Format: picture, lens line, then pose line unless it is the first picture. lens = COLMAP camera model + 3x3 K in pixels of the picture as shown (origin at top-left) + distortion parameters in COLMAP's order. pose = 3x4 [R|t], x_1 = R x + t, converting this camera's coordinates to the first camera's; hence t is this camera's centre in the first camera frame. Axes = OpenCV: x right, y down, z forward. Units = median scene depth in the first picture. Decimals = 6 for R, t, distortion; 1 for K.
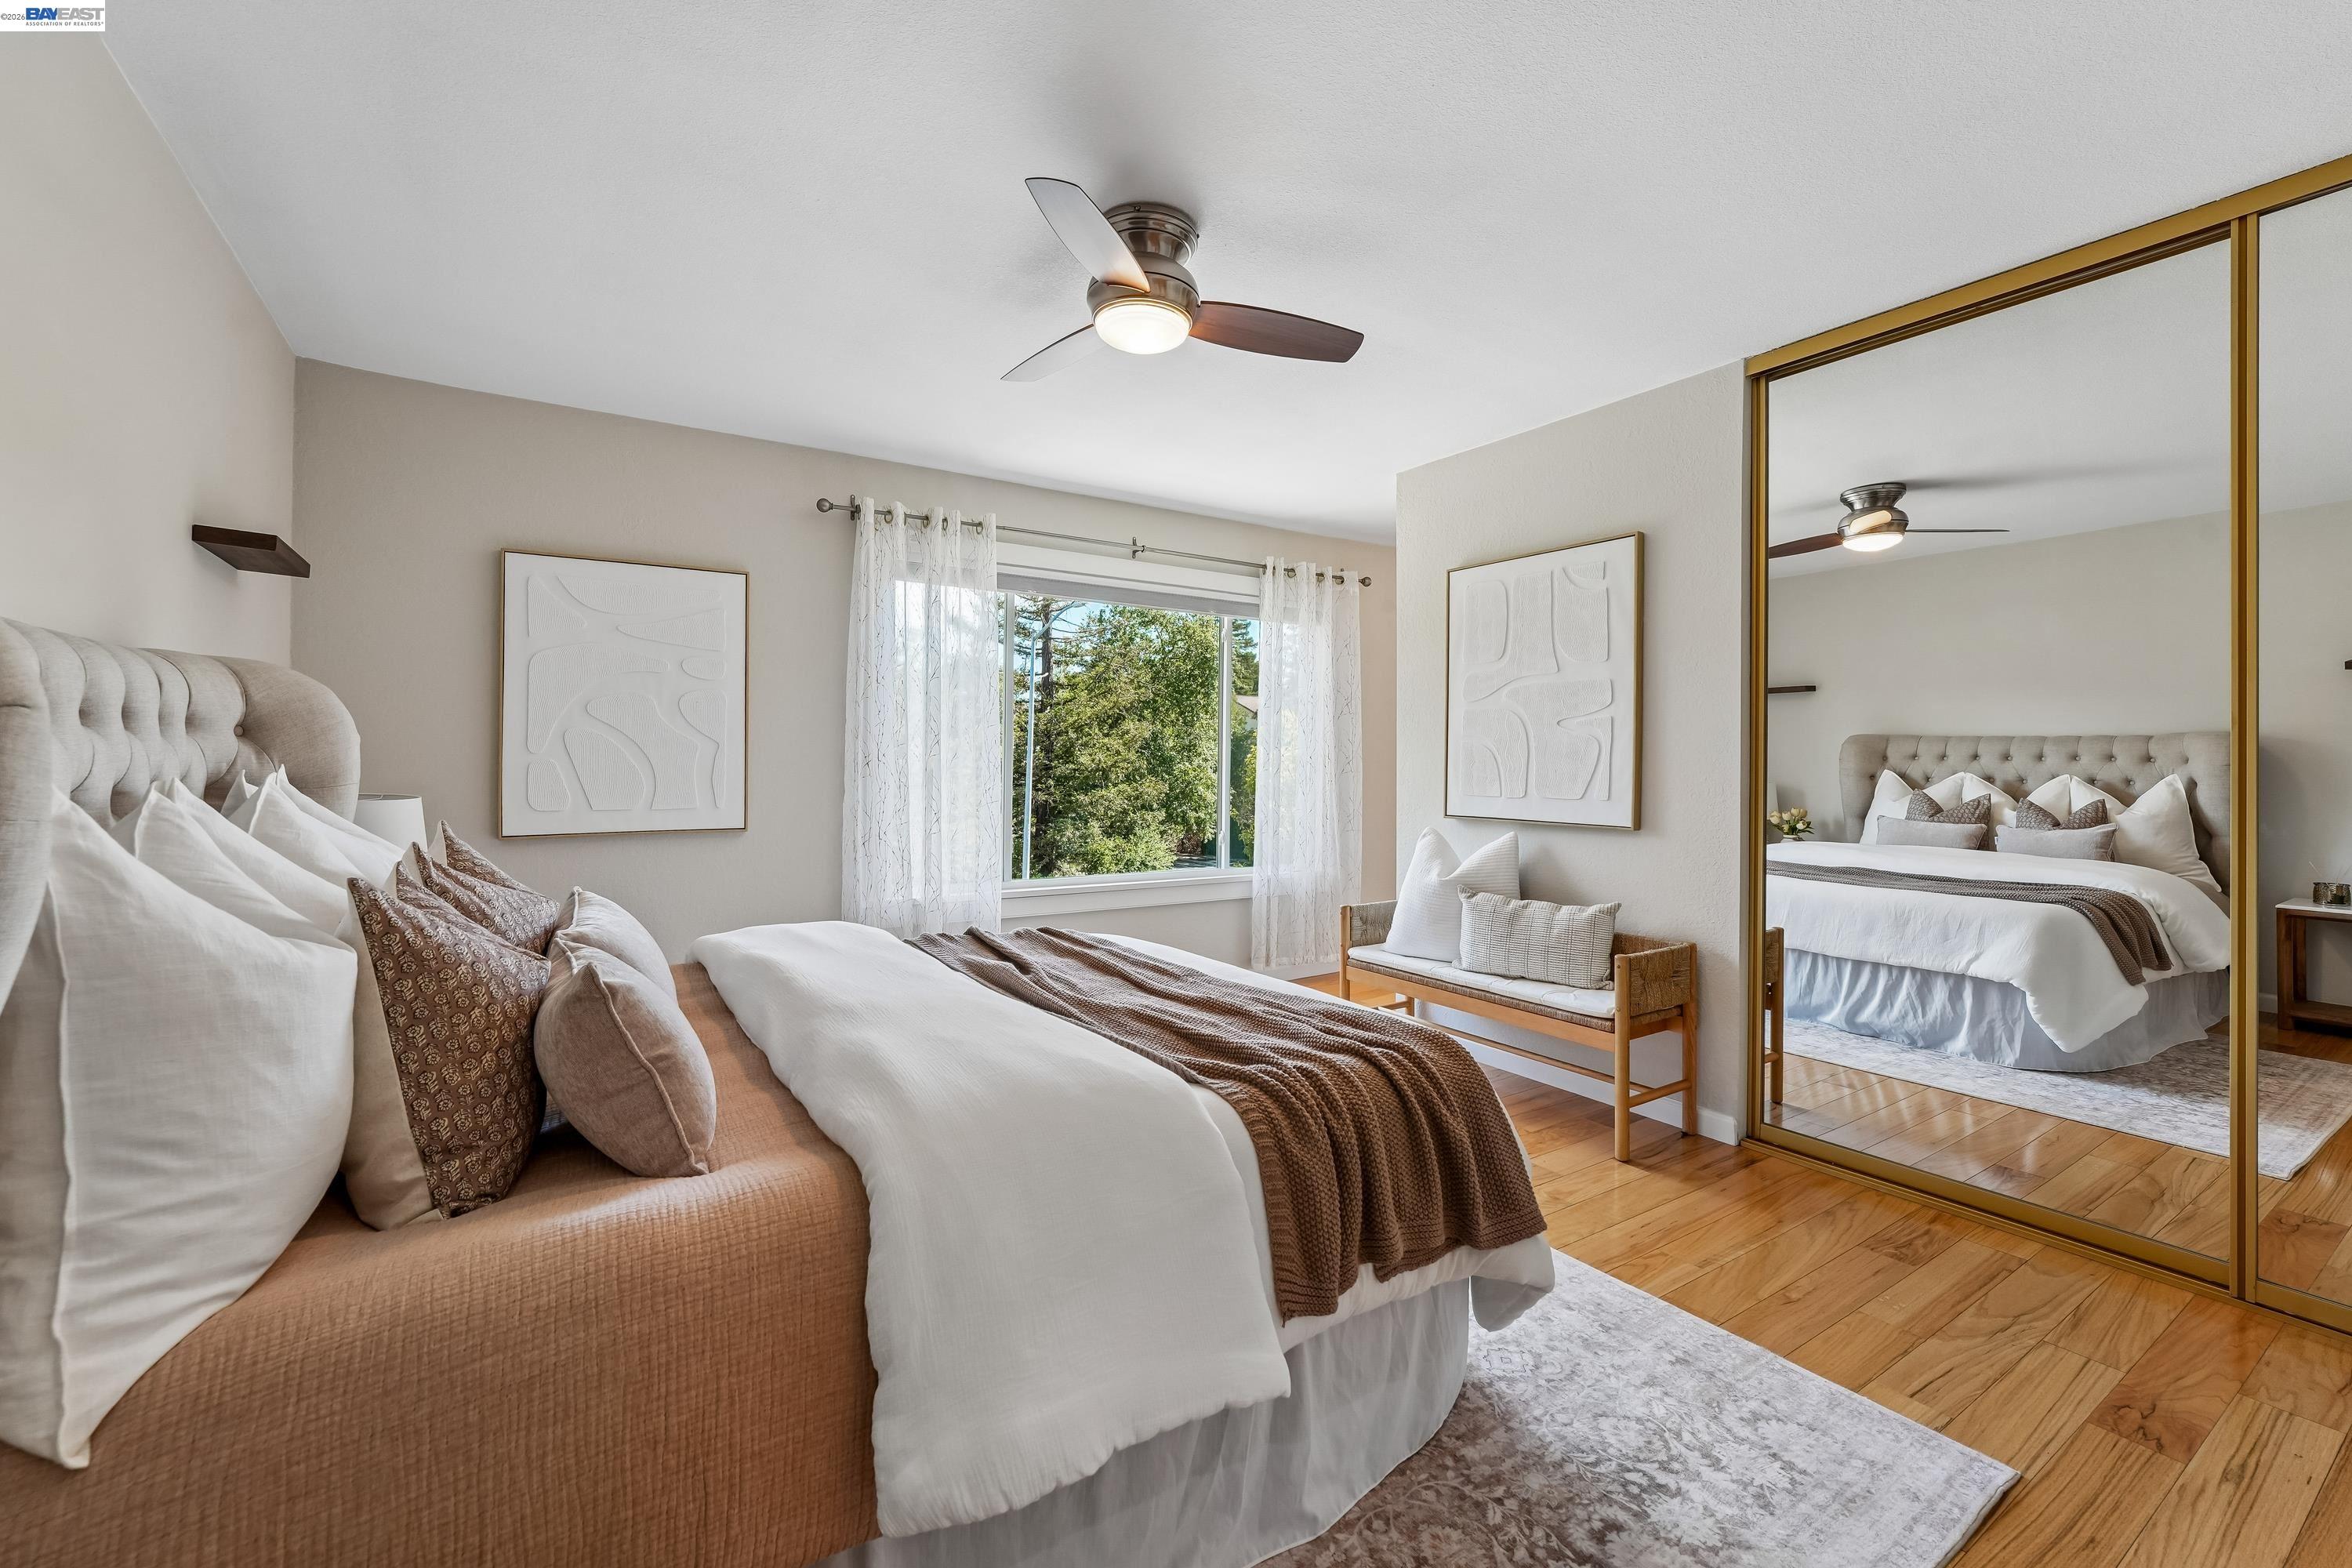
lens RADIAL K [[949.9, 0, 1161.6], [0, 949.9, 769.8], [0, 0, 1]] dist [-0.010624, 0.000249]
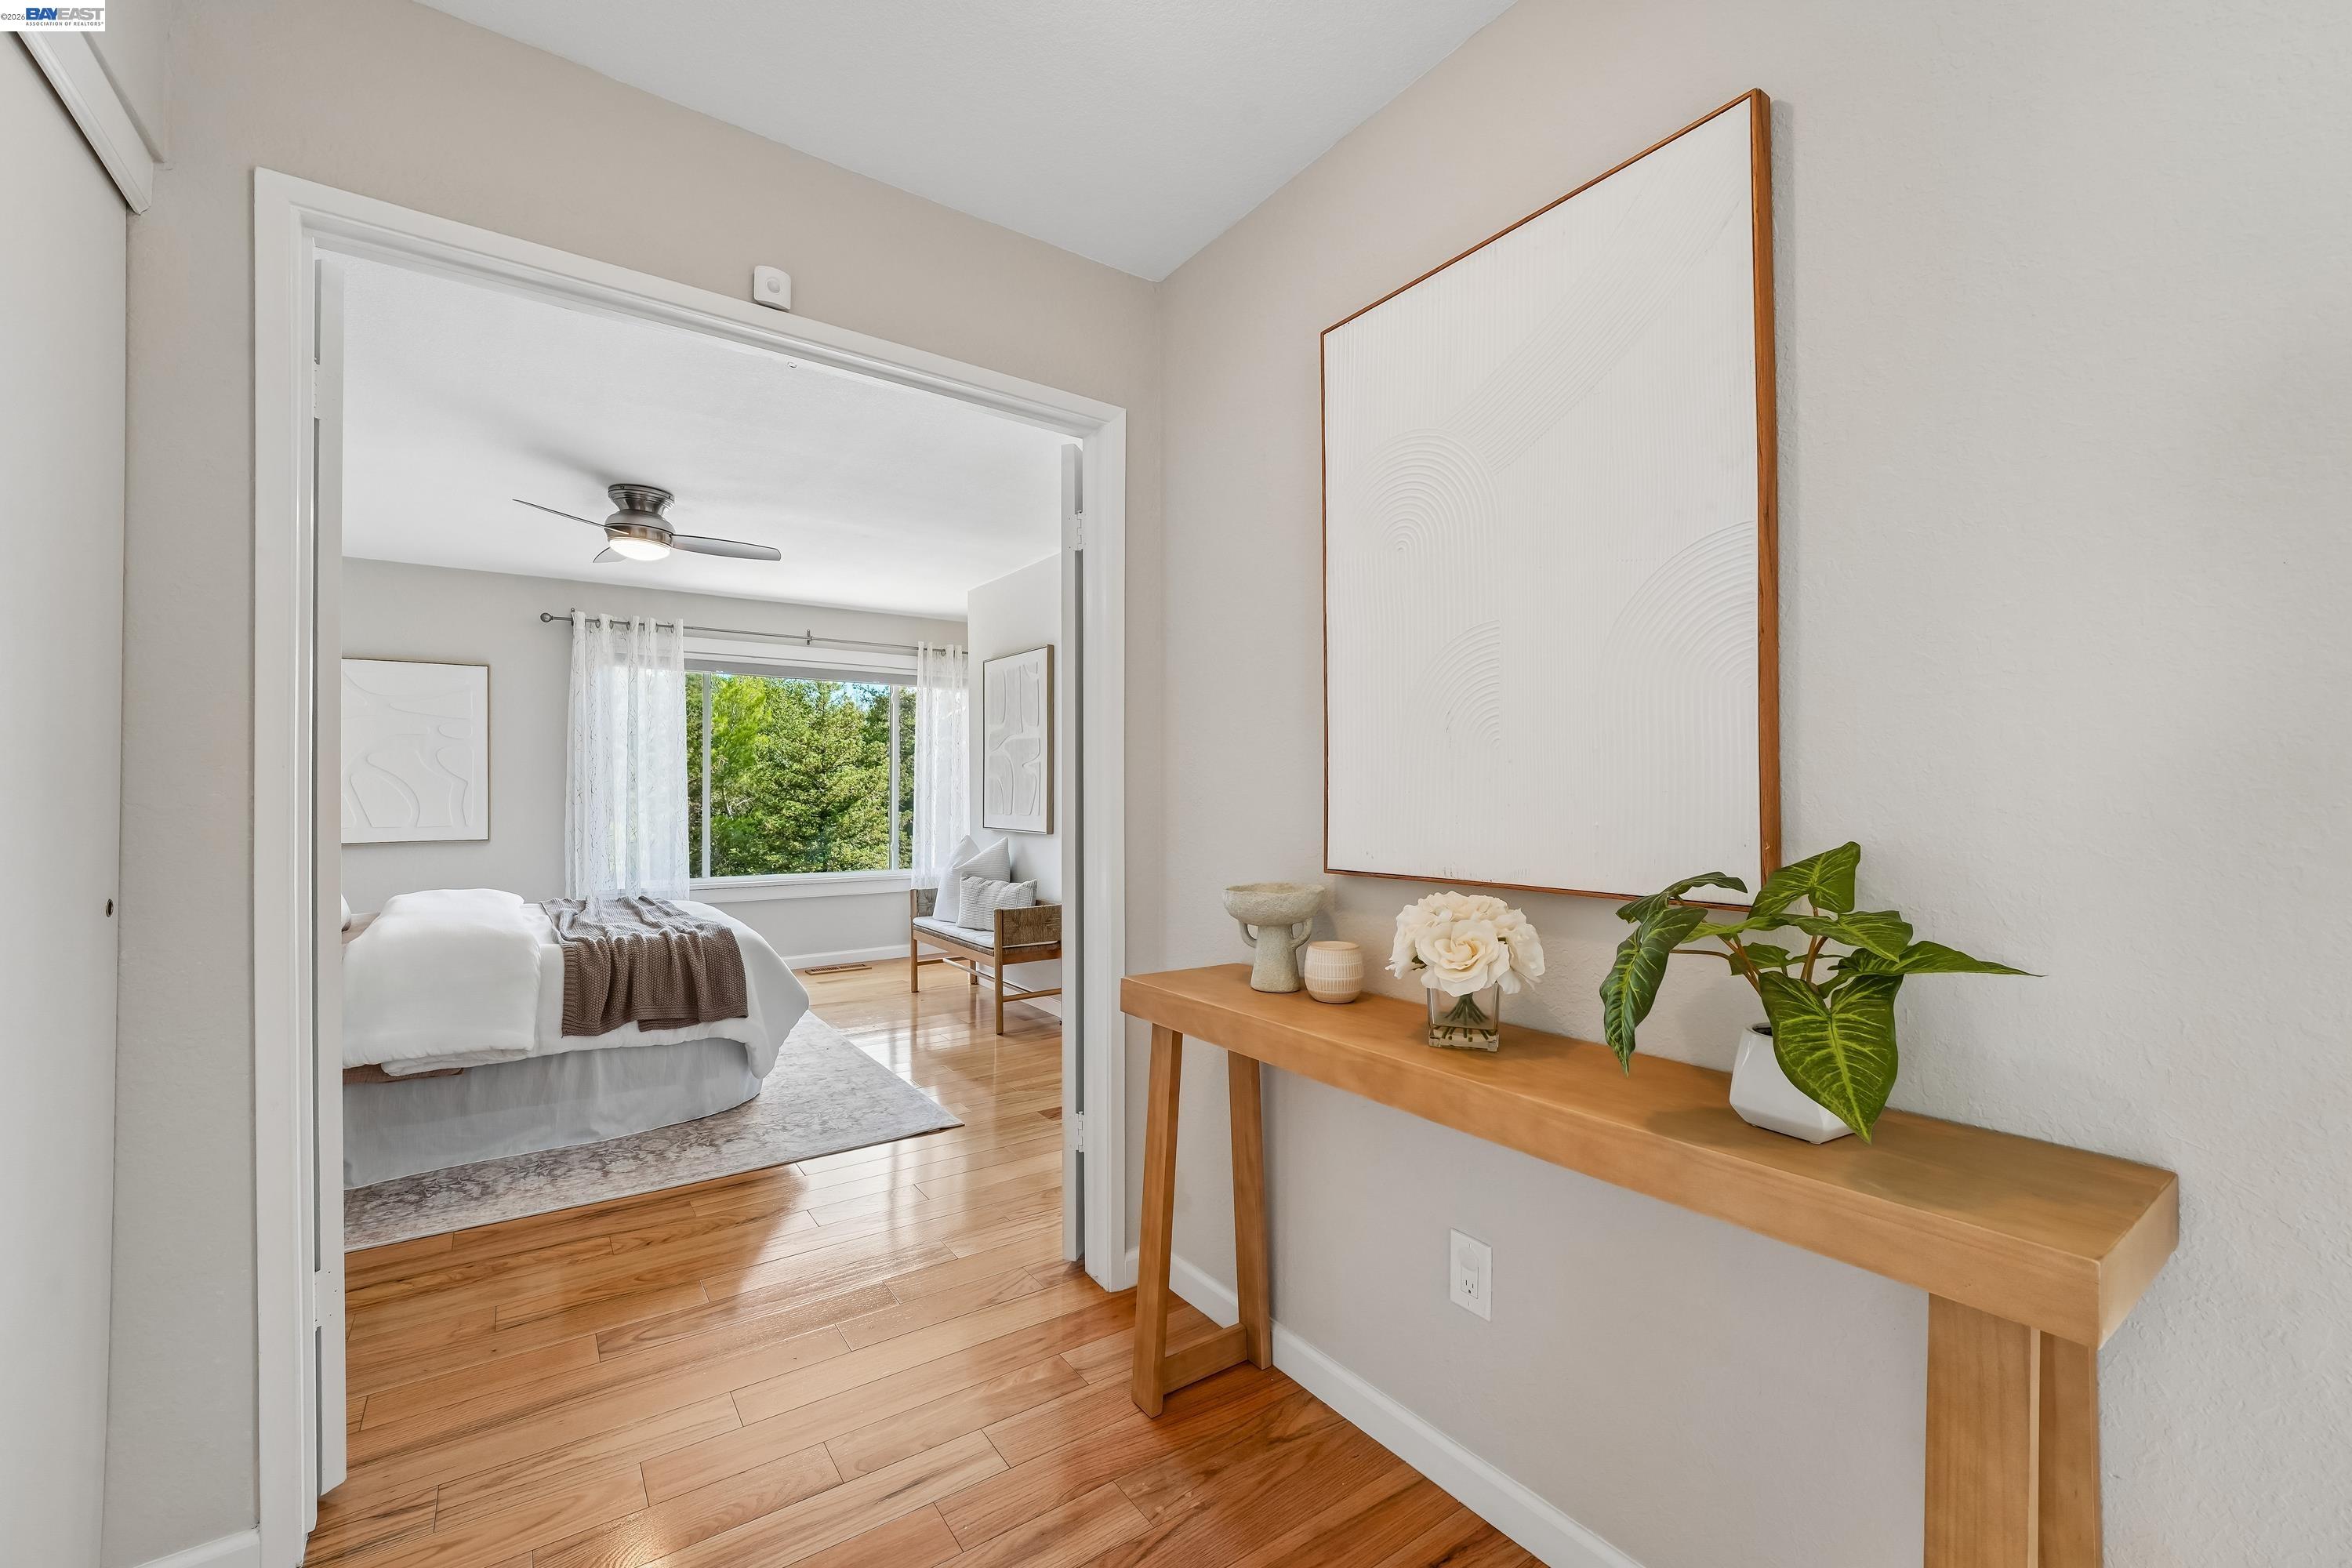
lens RADIAL K [[942.3, 0, 1168.7], [0, 942.3, 788.7], [0, 0, 1]] dist [-0.009667, -0.000013]
pose [[0.998783, -0.007288, 0.048786, 0.530018], [0.007616, 0.999950, -0.006529, 0.000409], [-0.048736, 0.006893, 0.998788, -0.485684]]
